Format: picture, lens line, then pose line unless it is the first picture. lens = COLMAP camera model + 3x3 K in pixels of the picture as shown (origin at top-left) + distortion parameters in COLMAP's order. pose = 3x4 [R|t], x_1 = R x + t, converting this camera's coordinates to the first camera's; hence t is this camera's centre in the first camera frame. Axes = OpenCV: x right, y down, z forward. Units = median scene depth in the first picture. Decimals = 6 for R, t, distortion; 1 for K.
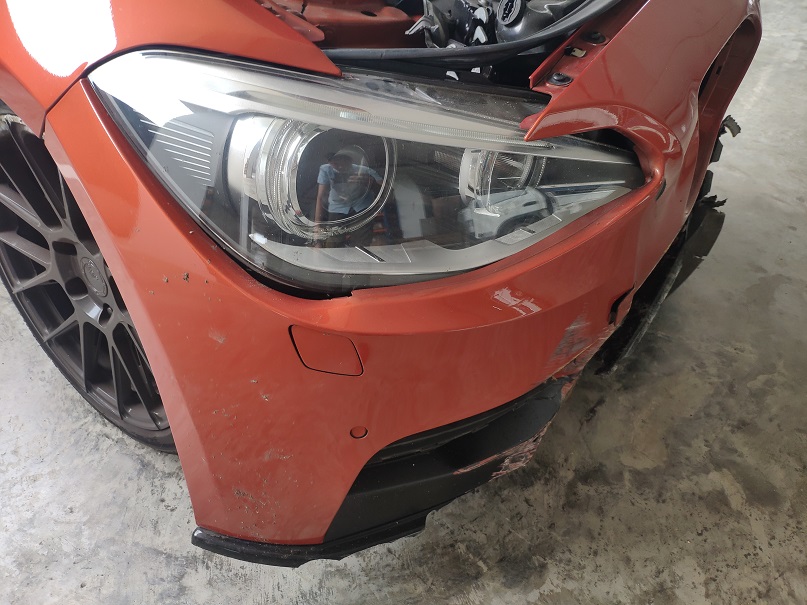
lens RADIAL K [[646.5, 0, 403.5], [0, 646.5, 302.5], [0, 0, 1]] dist [0.069886, -0.119471]
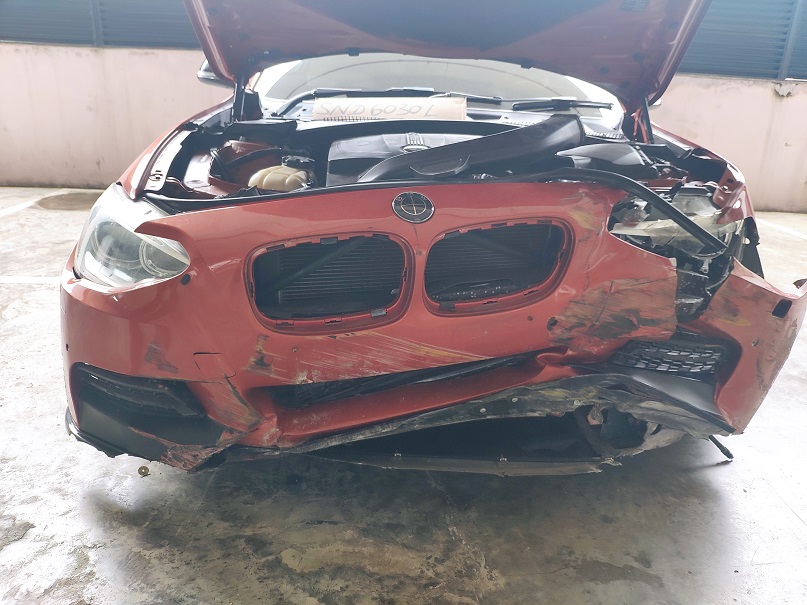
lens RADIAL K [[622.3, 0, 403.5], [0, 622.3, 302.5], [0, 0, 1]] dist [0.029912, -0.072501]
pose [[0.643099, 0.235132, -0.728791, 1.346832], [-0.487966, 0.859285, -0.153357, -0.098381], [0.590181, 0.454249, 0.667342, 0.147755]]
